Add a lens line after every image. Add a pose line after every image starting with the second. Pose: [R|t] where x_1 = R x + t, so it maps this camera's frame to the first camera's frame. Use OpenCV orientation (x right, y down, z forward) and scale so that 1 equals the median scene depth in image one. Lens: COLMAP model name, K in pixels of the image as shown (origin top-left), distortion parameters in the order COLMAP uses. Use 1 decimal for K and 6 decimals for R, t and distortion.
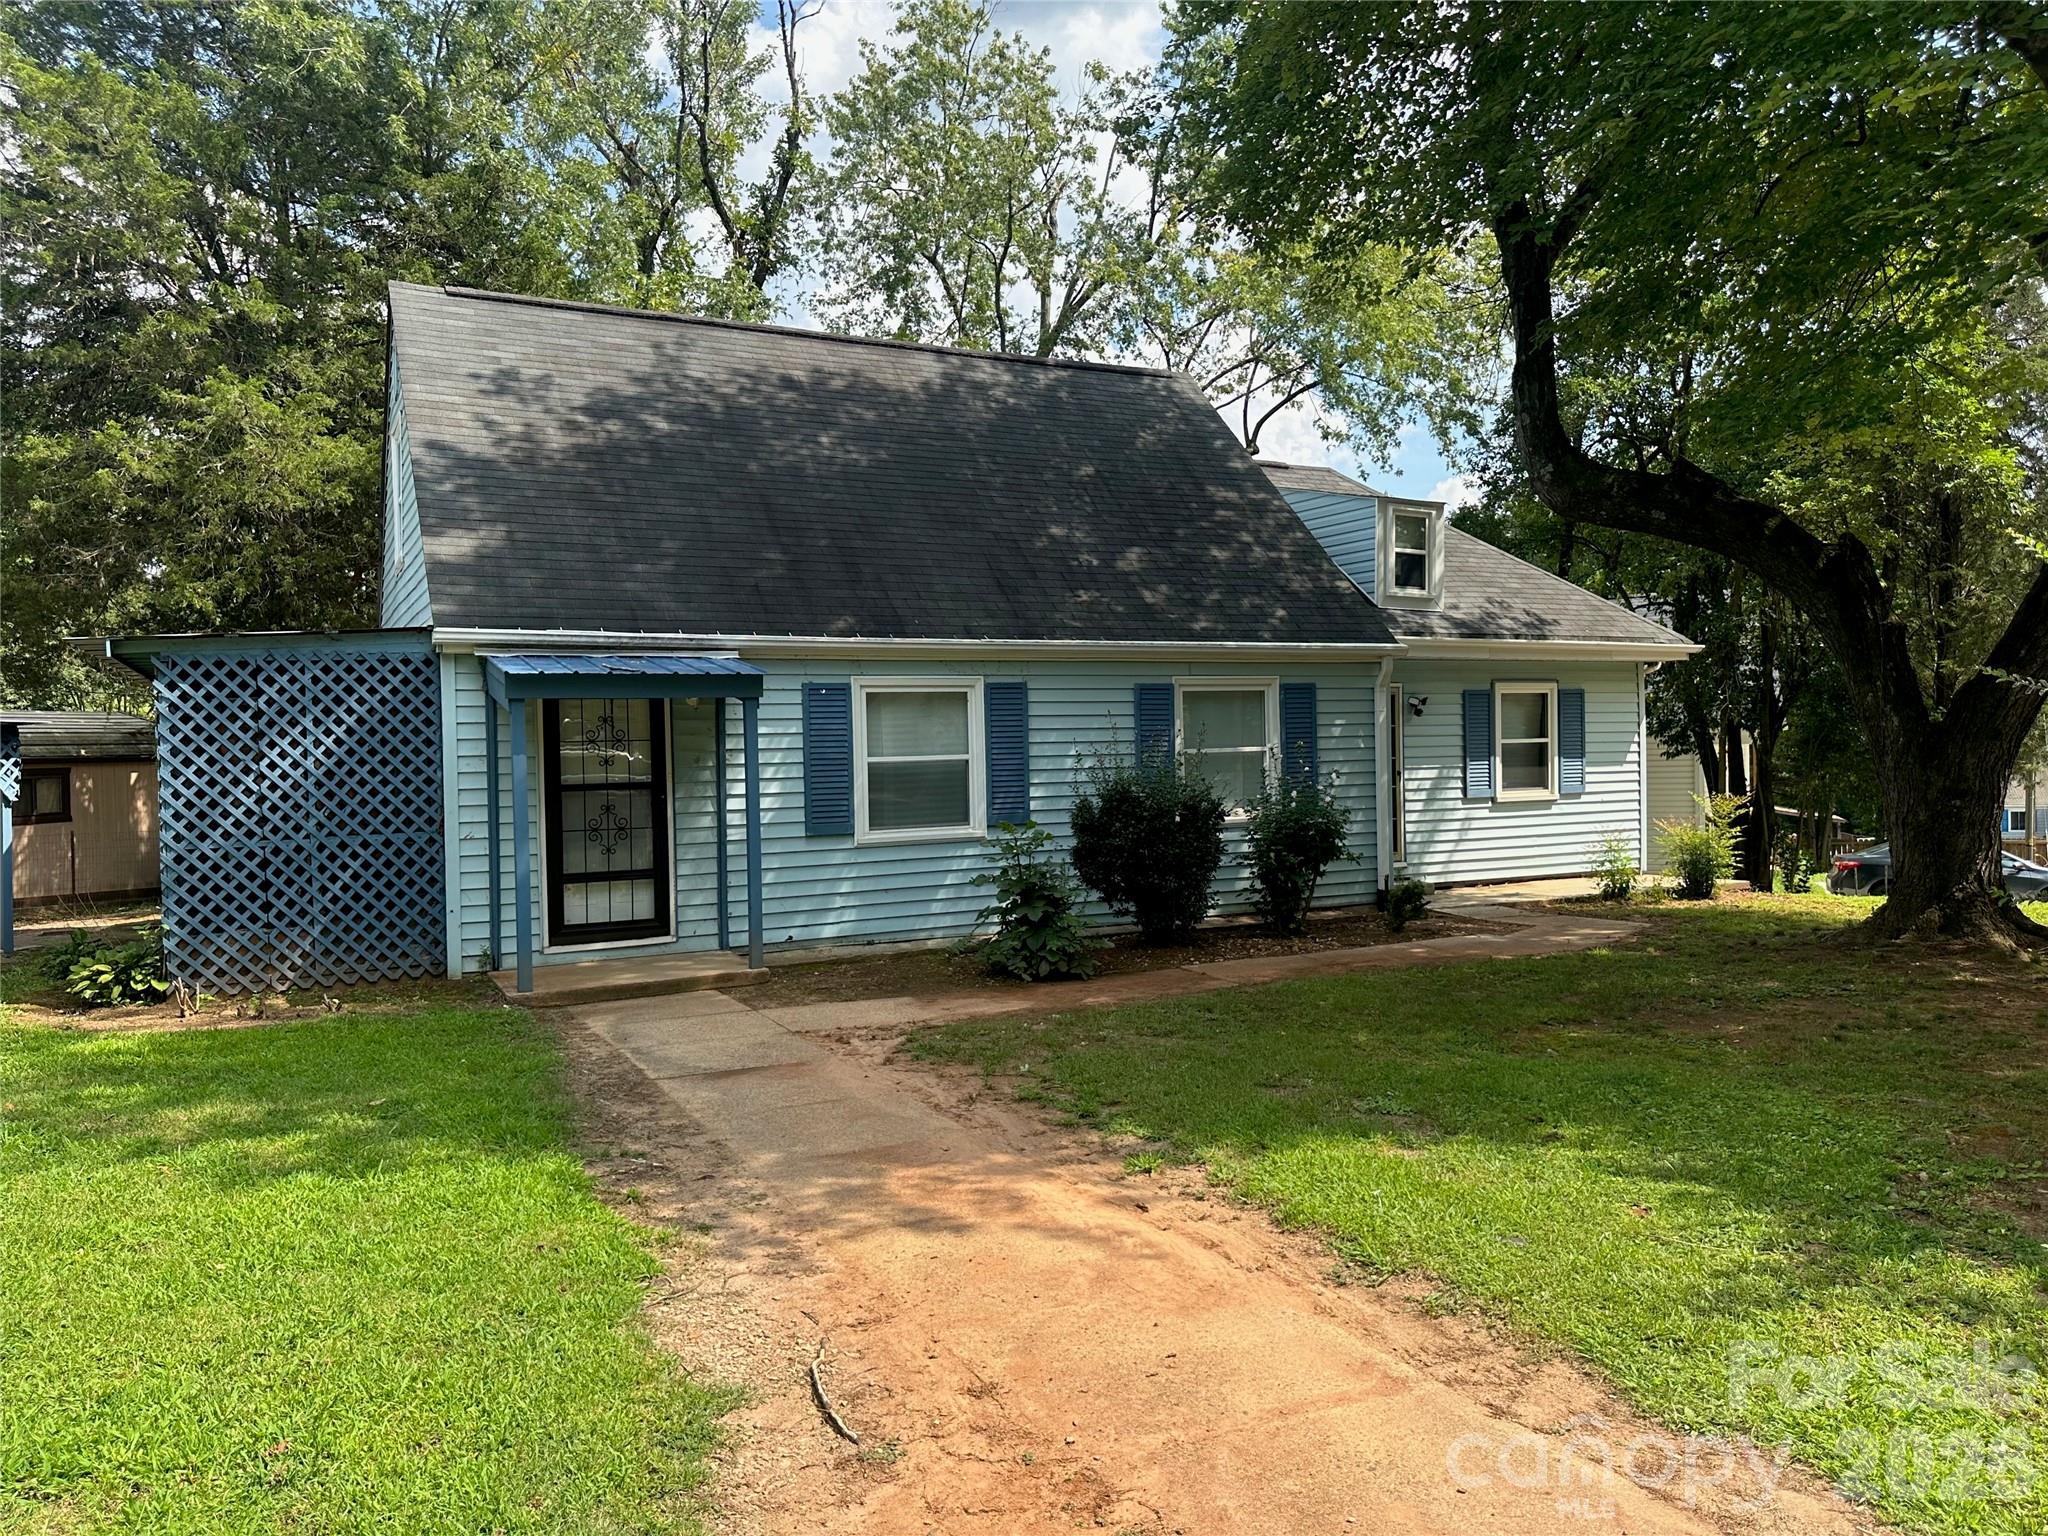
lens RADIAL K [[1431.9, 0, 1024.0], [0, 1431.9, 768.0], [0, 0, 1]] dist [0.146658, -0.262549]
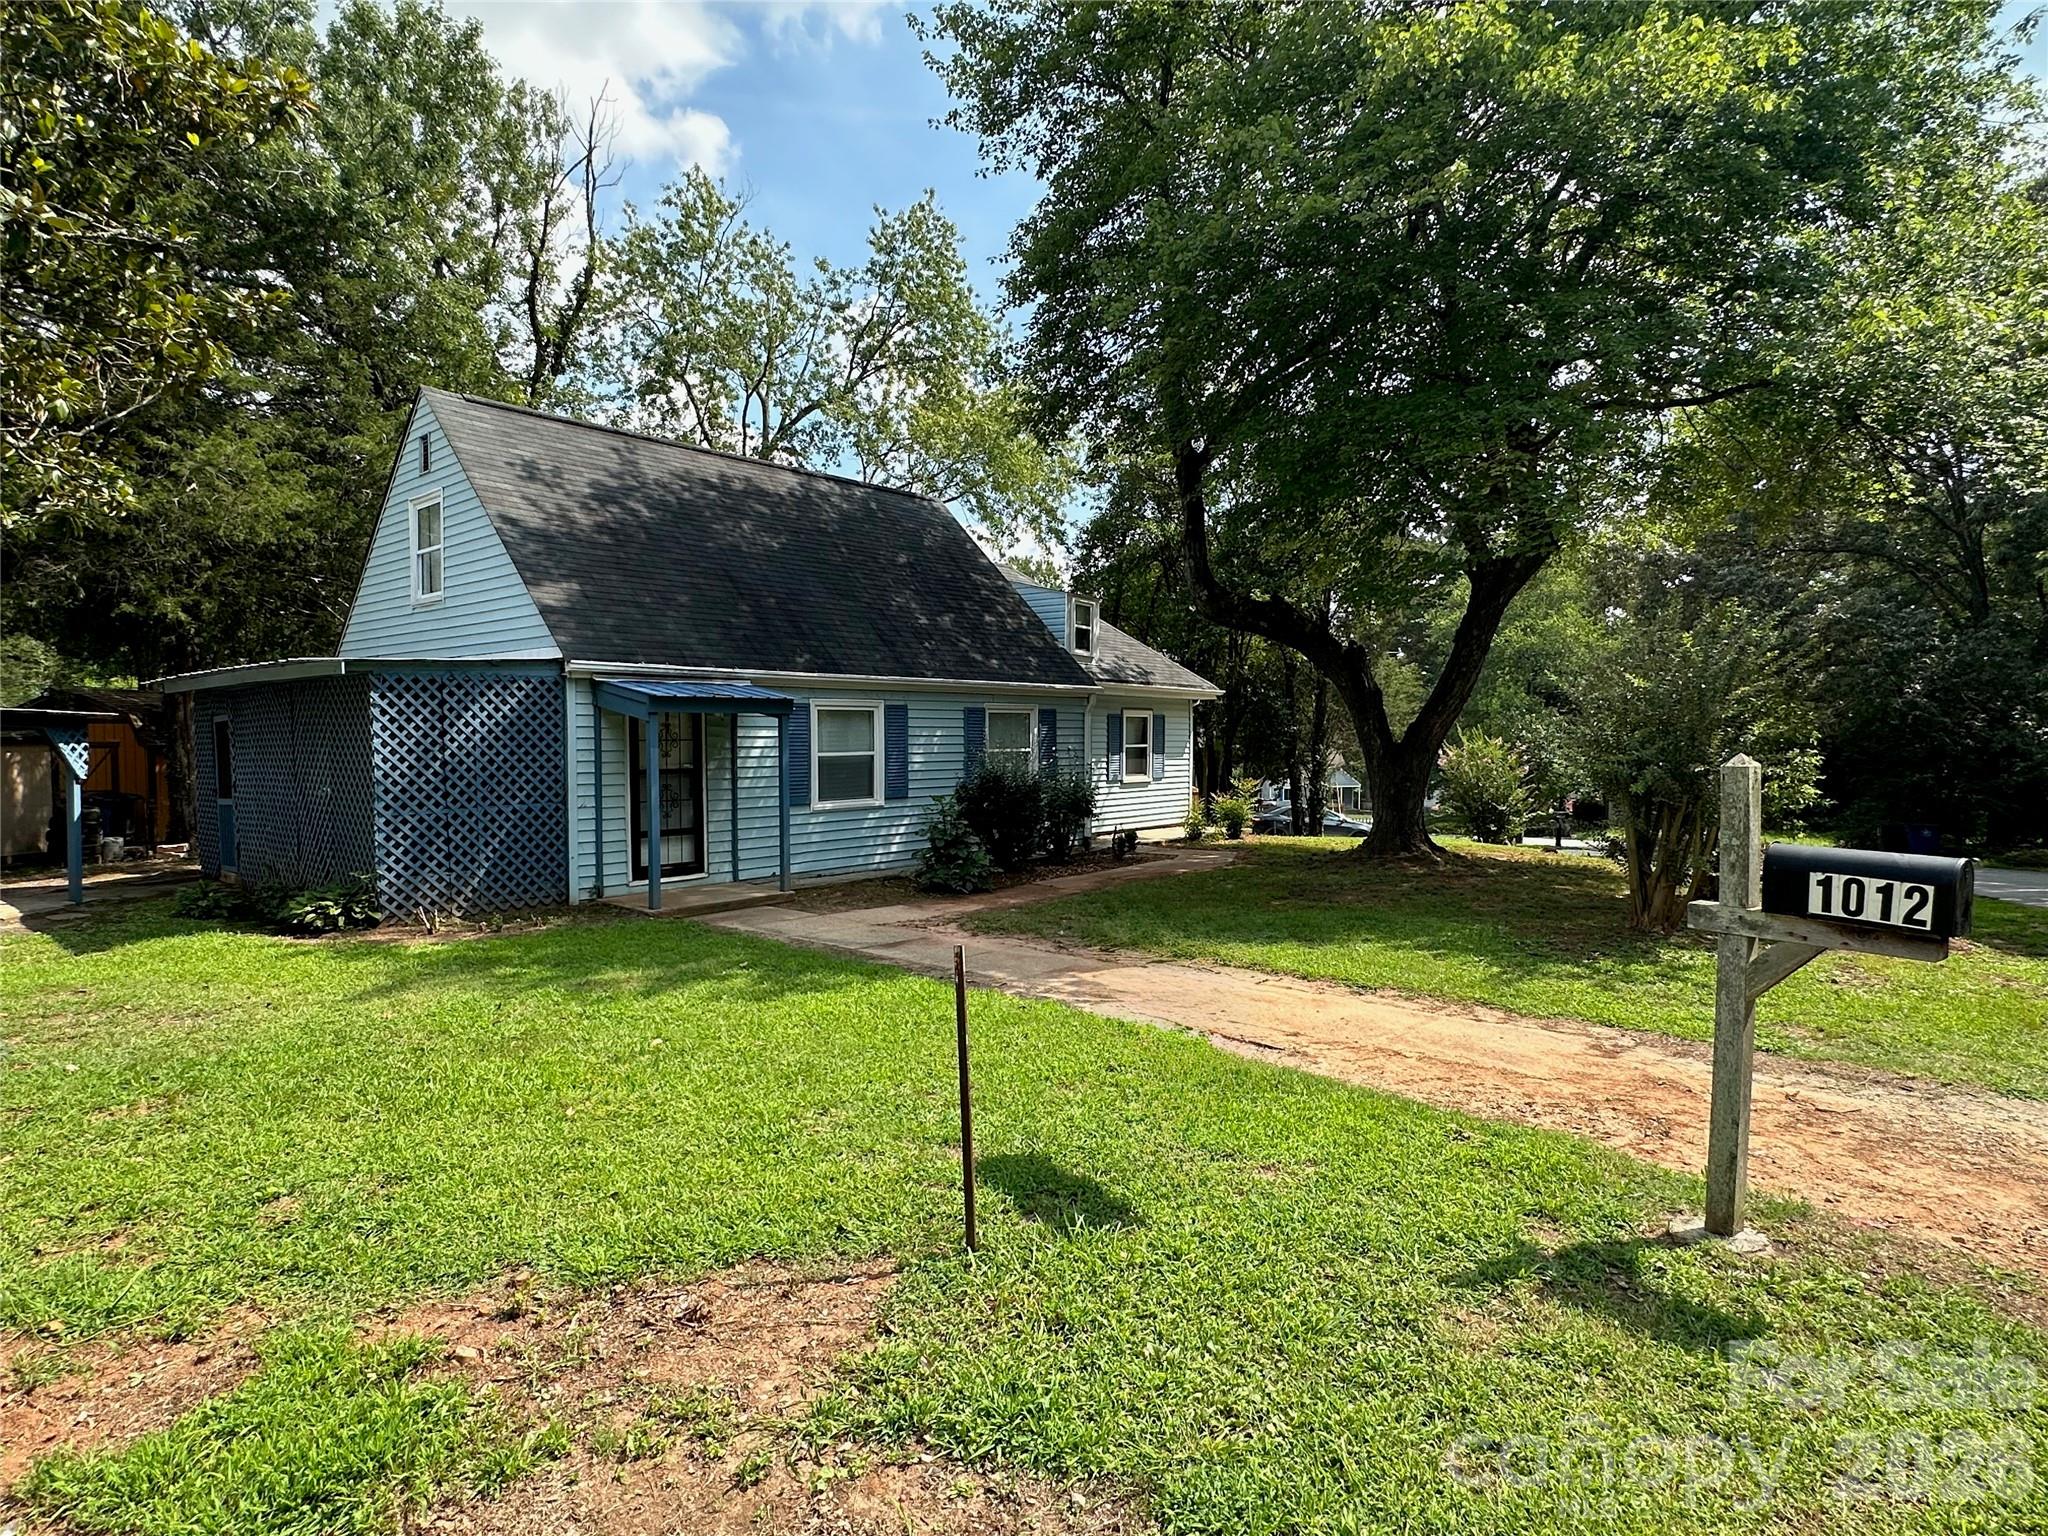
lens RADIAL K [[1094.5, 0, 1021.6], [0, 1094.5, 787.0], [0, 0, 1]] dist [0.001383, 0.000002]
pose [[0.928020, 0.001265, 0.372527, -0.354395], [-0.011771, 0.999594, 0.025930, -0.004019], [-0.372344, -0.028448, 0.927659, -0.150017]]
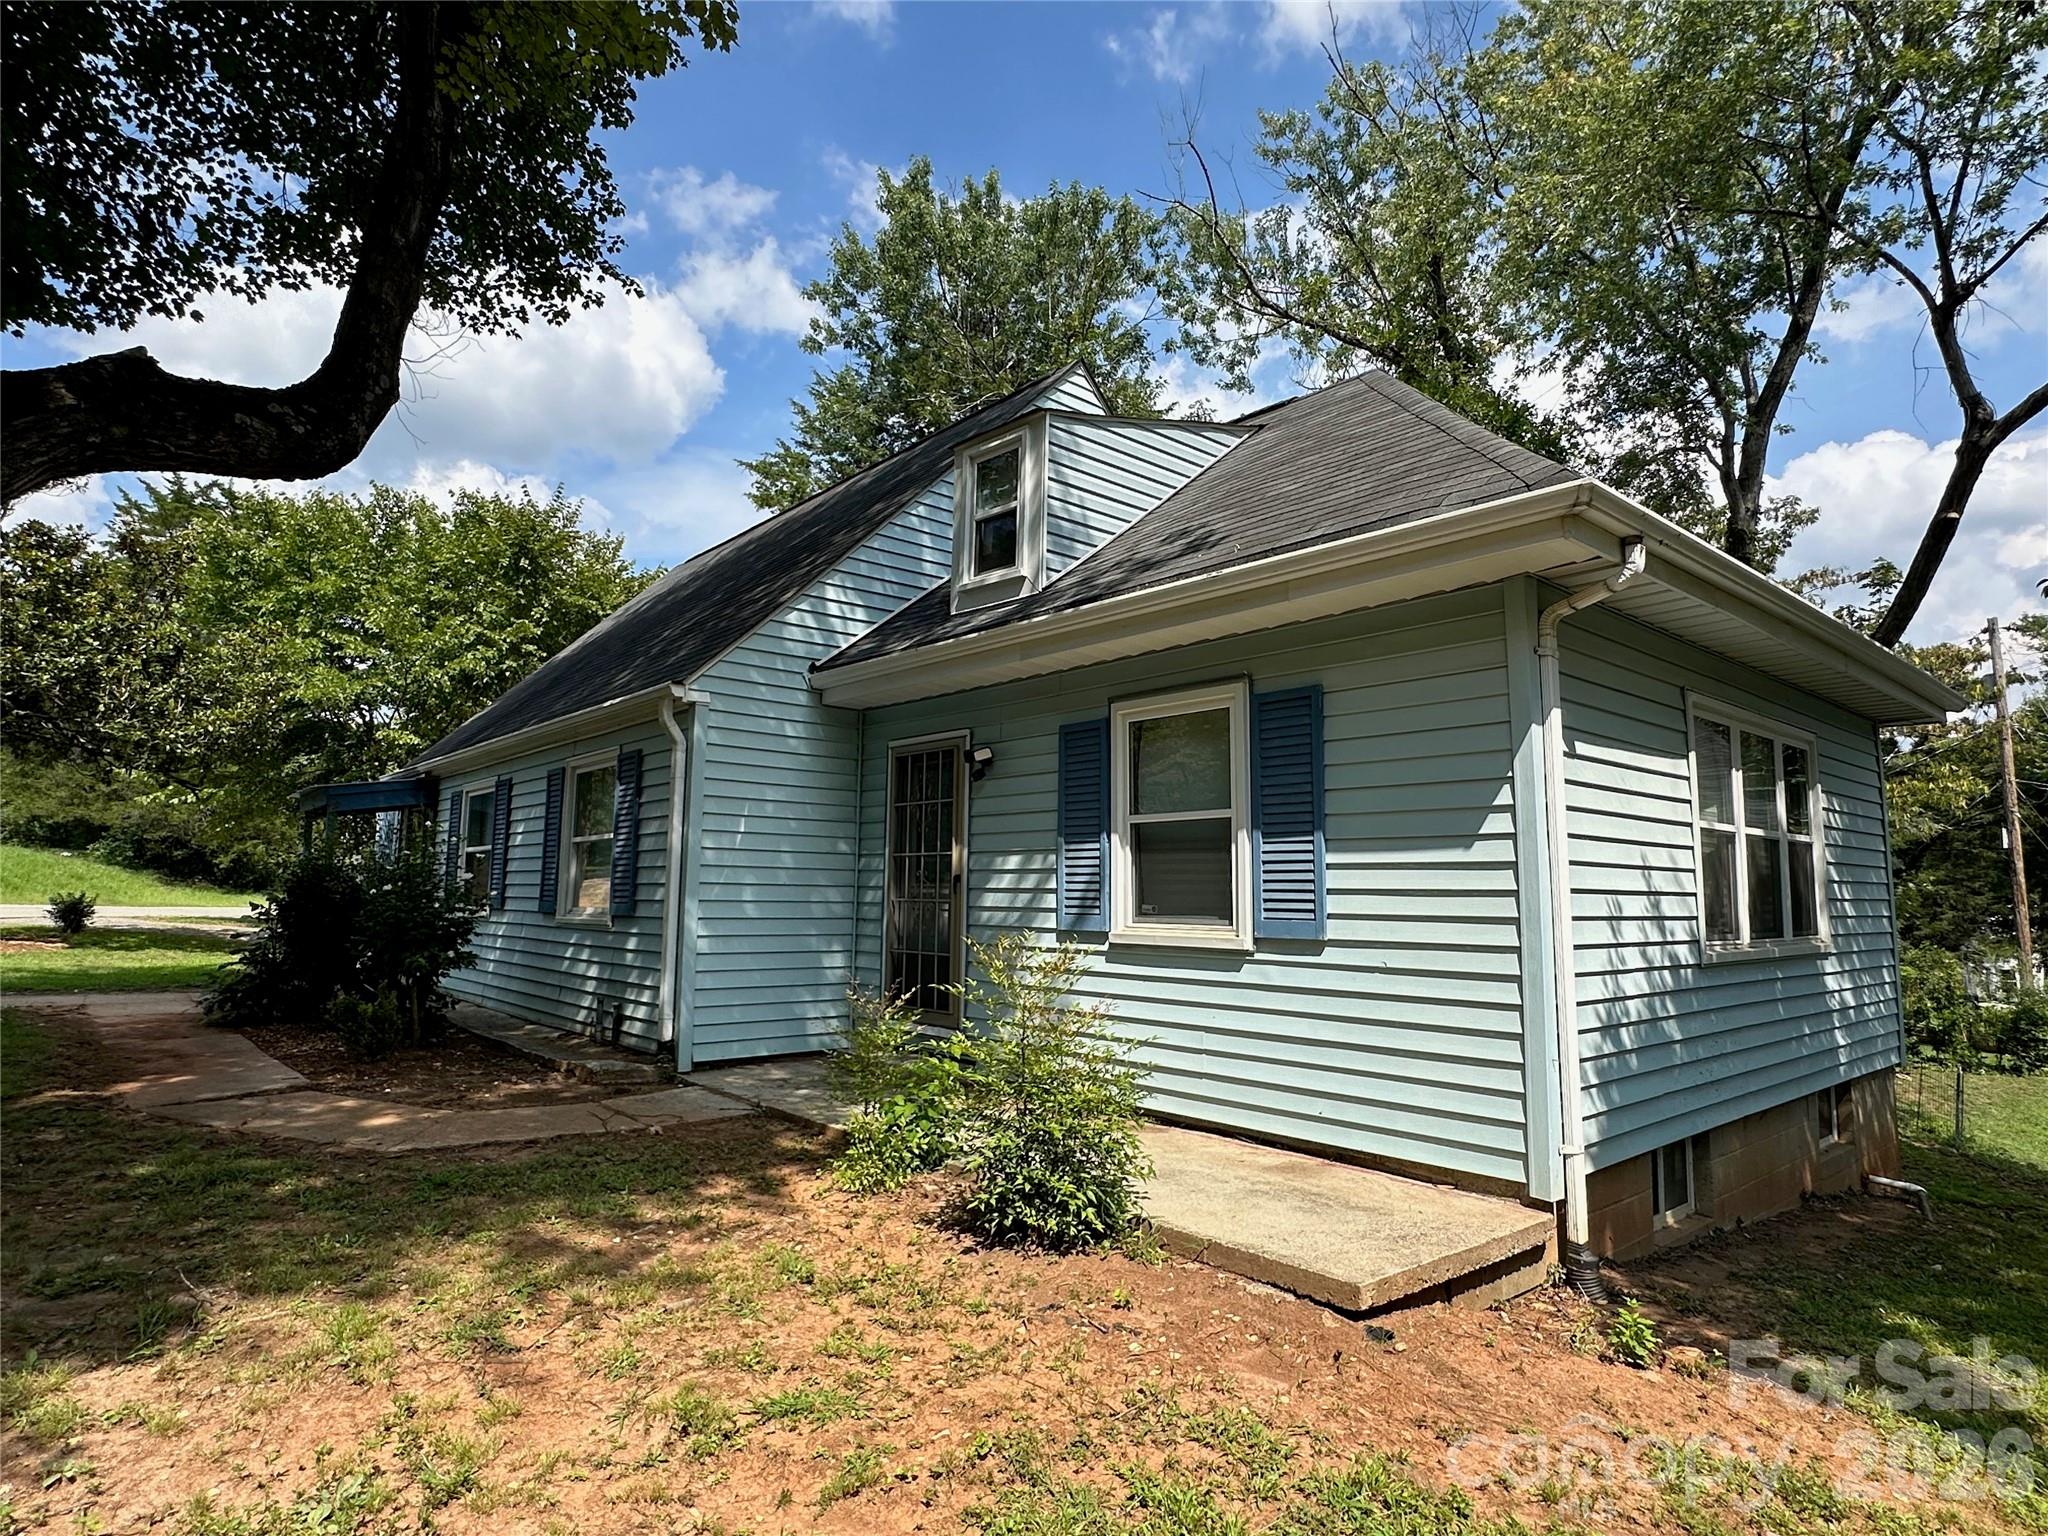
lens RADIAL K [[1136.6, 0, 1028.0], [0, 1136.6, 735.6], [0, 0, 1]] dist [-0.012704, -0.000263]
pose [[0.235092, -0.113086, -0.965372, 1.036537], [-0.033930, 0.991648, -0.124427, 0.004160], [0.971381, 0.062007, 0.229292, 1.304662]]
